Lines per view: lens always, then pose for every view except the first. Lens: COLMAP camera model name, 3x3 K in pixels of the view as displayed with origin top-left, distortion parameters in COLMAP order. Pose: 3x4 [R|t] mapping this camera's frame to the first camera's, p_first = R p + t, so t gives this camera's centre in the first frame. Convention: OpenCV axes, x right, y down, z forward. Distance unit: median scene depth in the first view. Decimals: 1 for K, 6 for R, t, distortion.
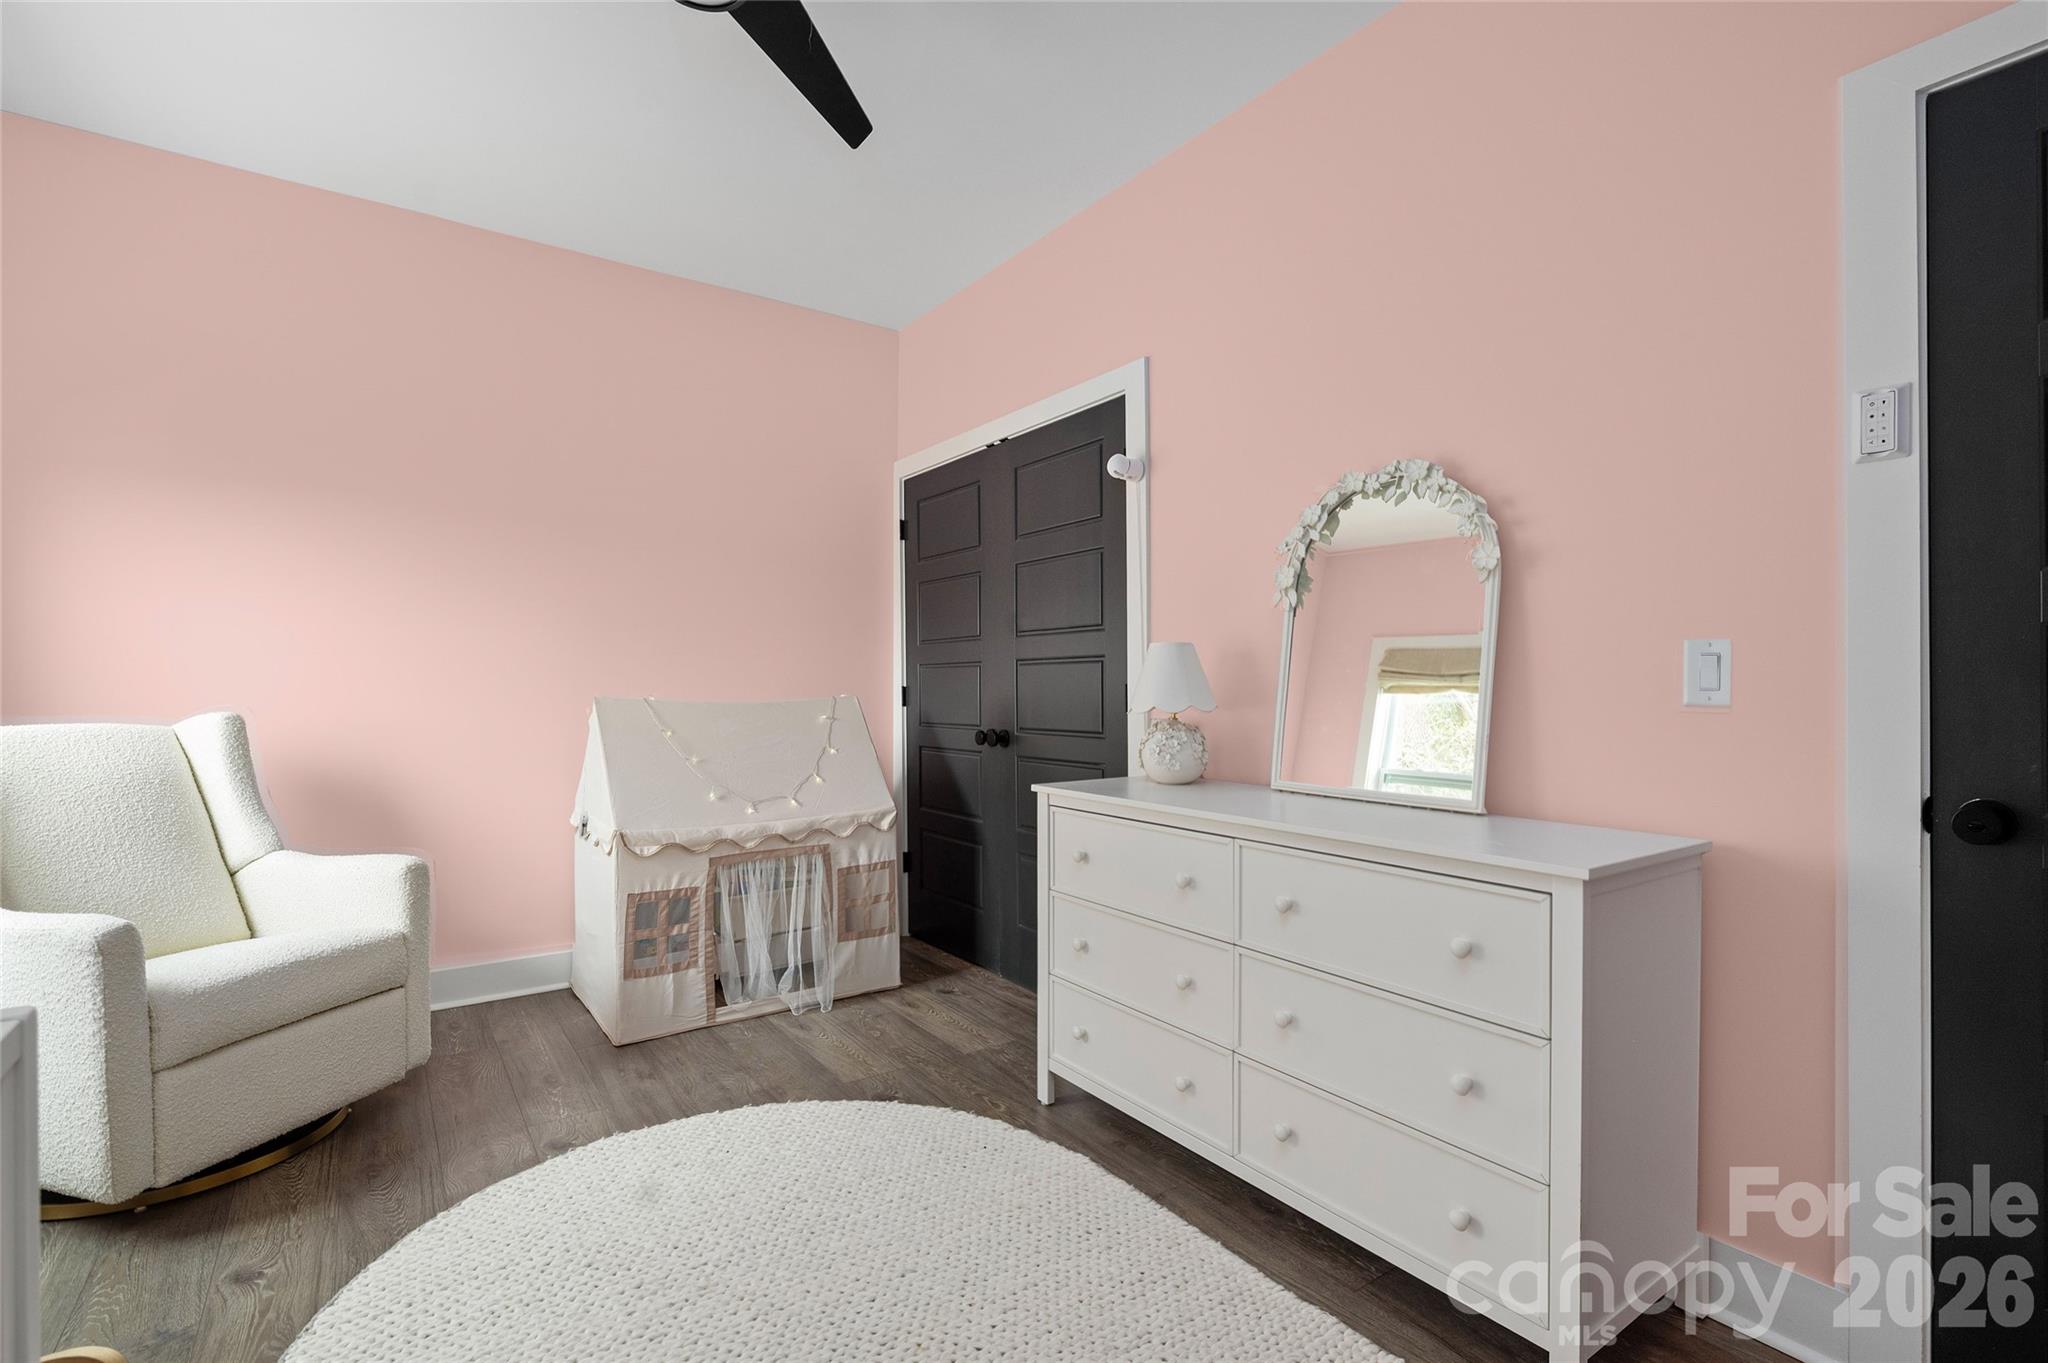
lens RADIAL K [[958.0, 0, 1024.0], [0, 958.0, 681.5], [0, 0, 1]] dist [-0.000999, -0.000270]
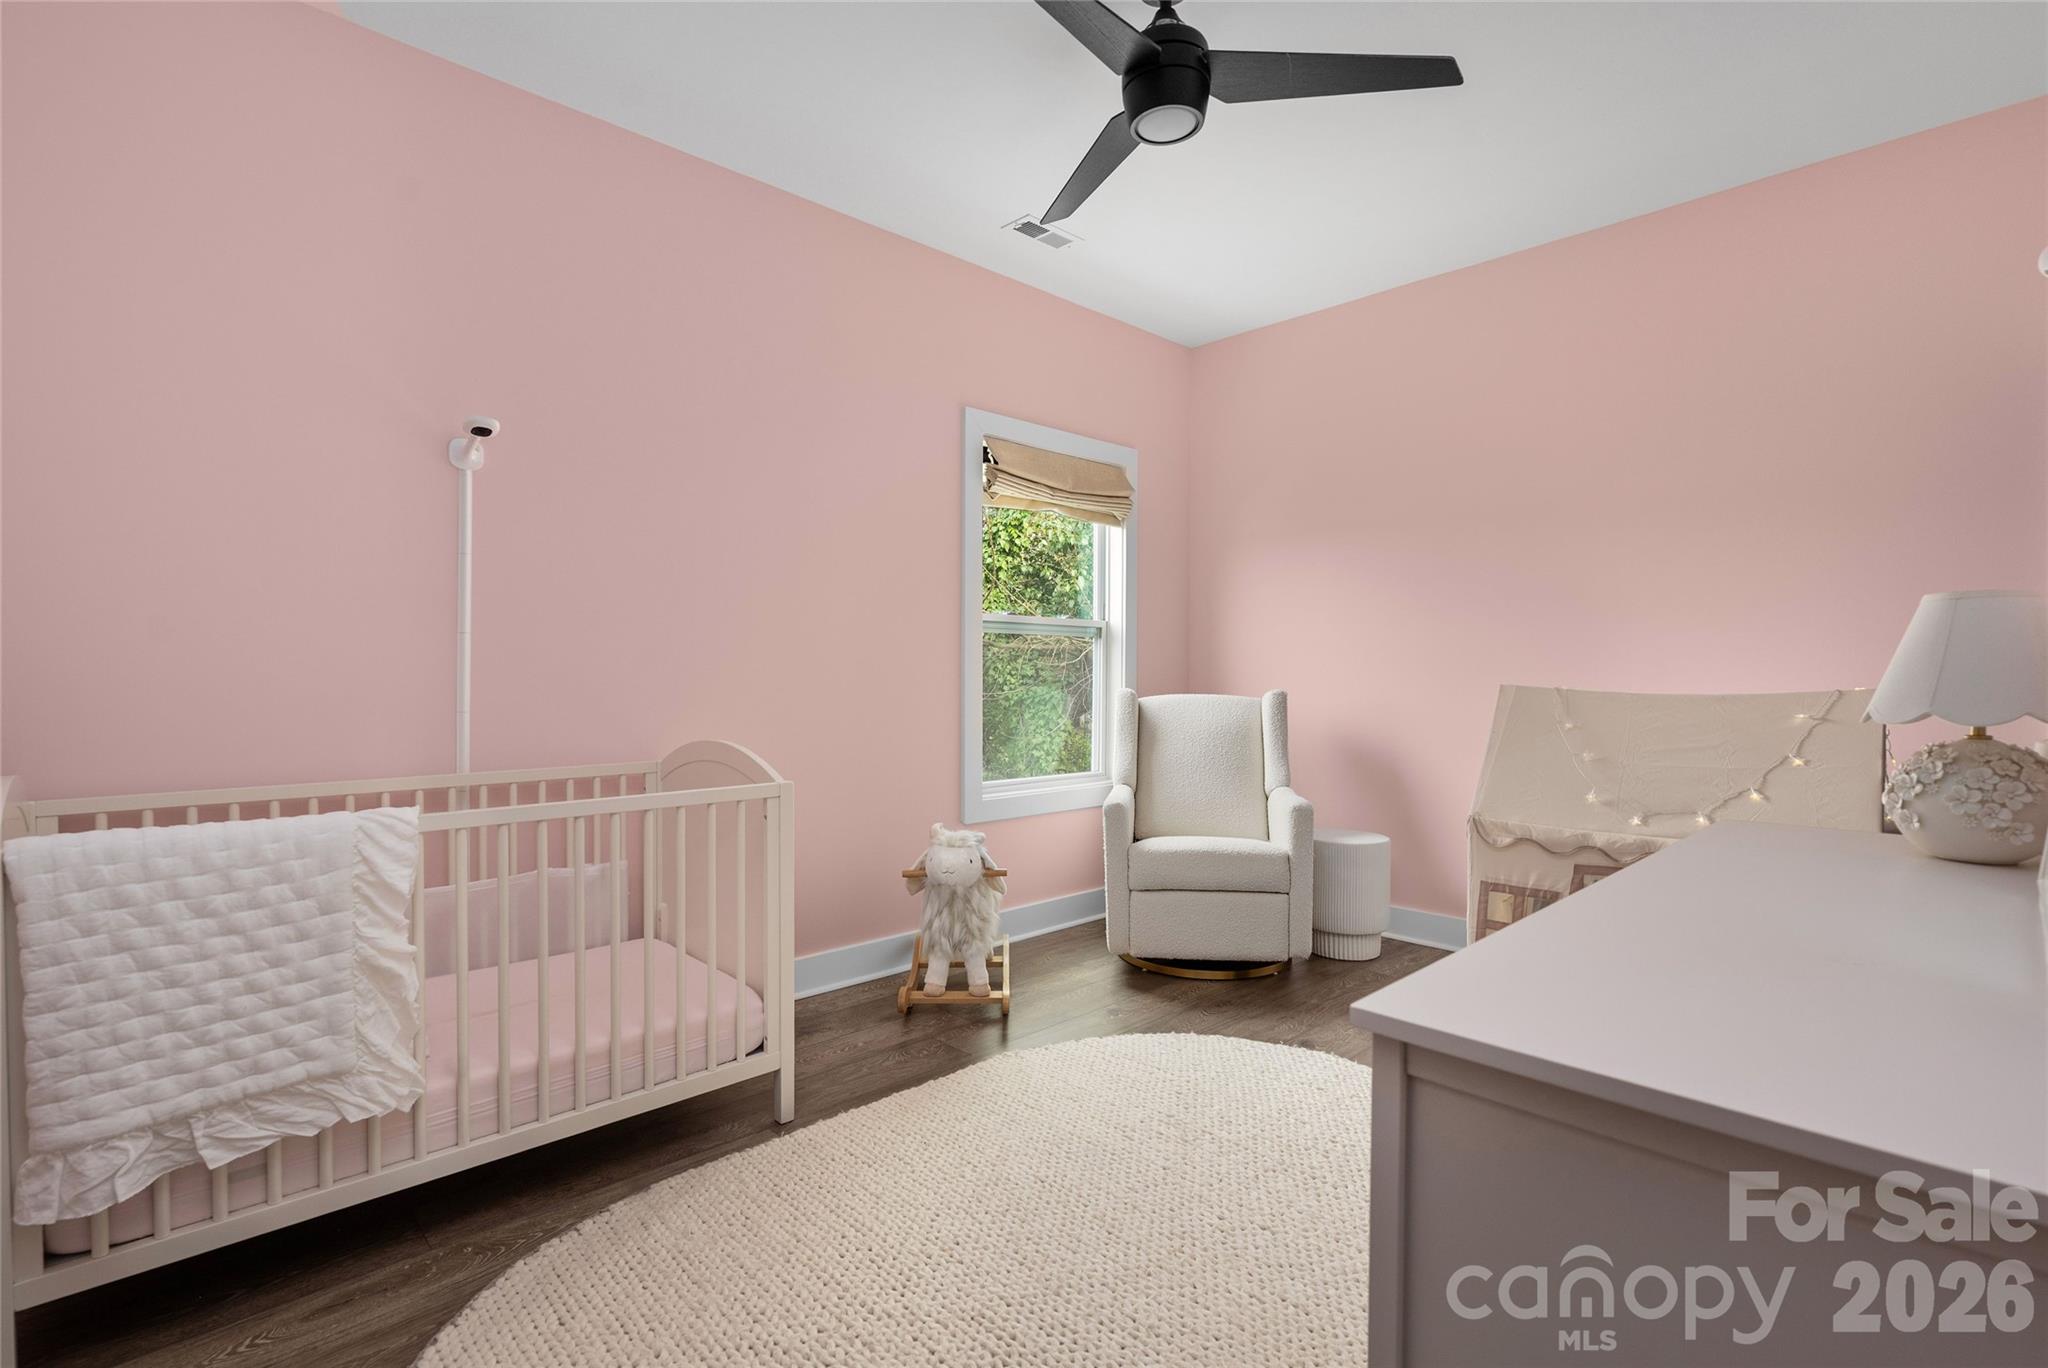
lens RADIAL K [[958.0, 0, 1024.0], [0, 958.0, 684.0], [0, 0, 1]] dist [-0.000999, -0.000270]
pose [[0.167355, 0.022318, -0.985644, 0.579920], [-0.003537, 0.999751, 0.022037, -0.009060], [0.985890, -0.000202, 0.167393, 0.369656]]
